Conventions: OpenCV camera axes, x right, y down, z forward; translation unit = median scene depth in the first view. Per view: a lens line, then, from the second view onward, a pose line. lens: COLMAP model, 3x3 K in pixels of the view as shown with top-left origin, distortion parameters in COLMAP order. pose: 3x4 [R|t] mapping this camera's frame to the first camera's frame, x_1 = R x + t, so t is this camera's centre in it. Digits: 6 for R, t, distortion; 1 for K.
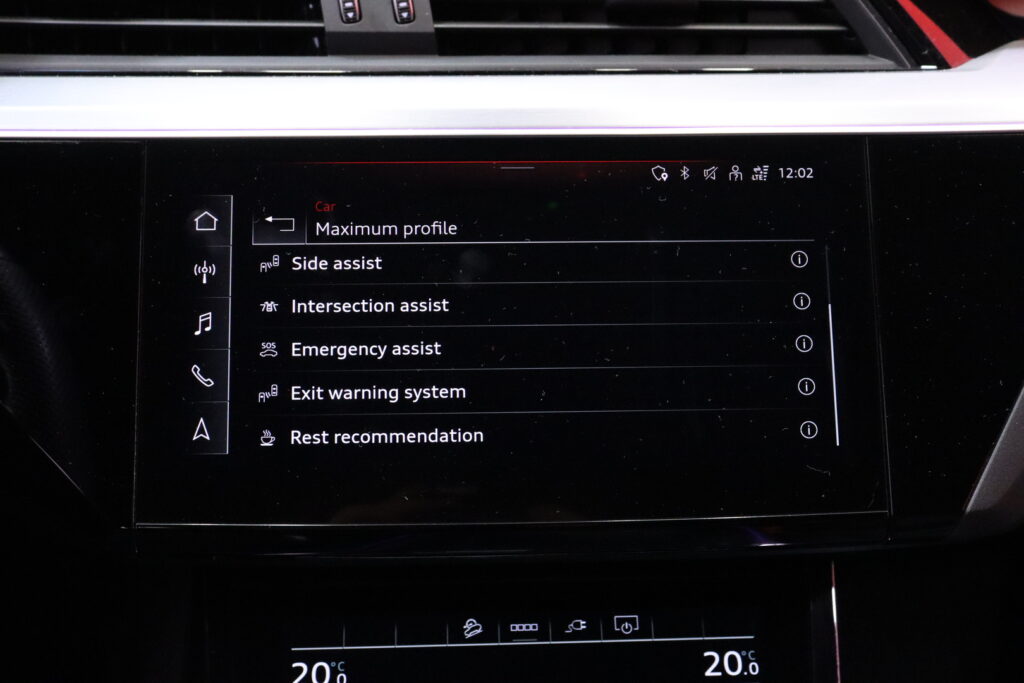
lens RADIAL K [[1349.8, 0, 518.1], [0, 1349.8, 346.7], [0, 0, 1]] dist [-0.018074, 0.000000]
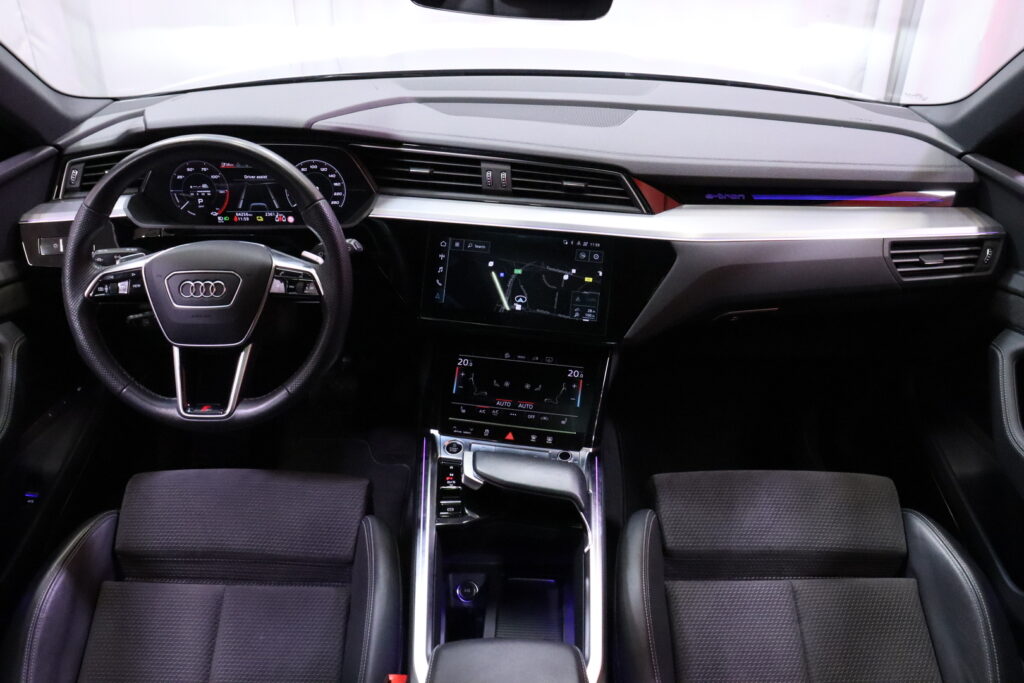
lens RADIAL K [[891.8, 0, 518.0], [0, 891.8, 344.2], [0, 0, 1]] dist [-0.079999, -0.039313]
pose [[0.975224, 0.119278, -0.186308, 0.445550], [-0.093024, 0.985221, 0.143824, -0.174400], [0.200709, -0.122929, 0.971907, -1.355837]]
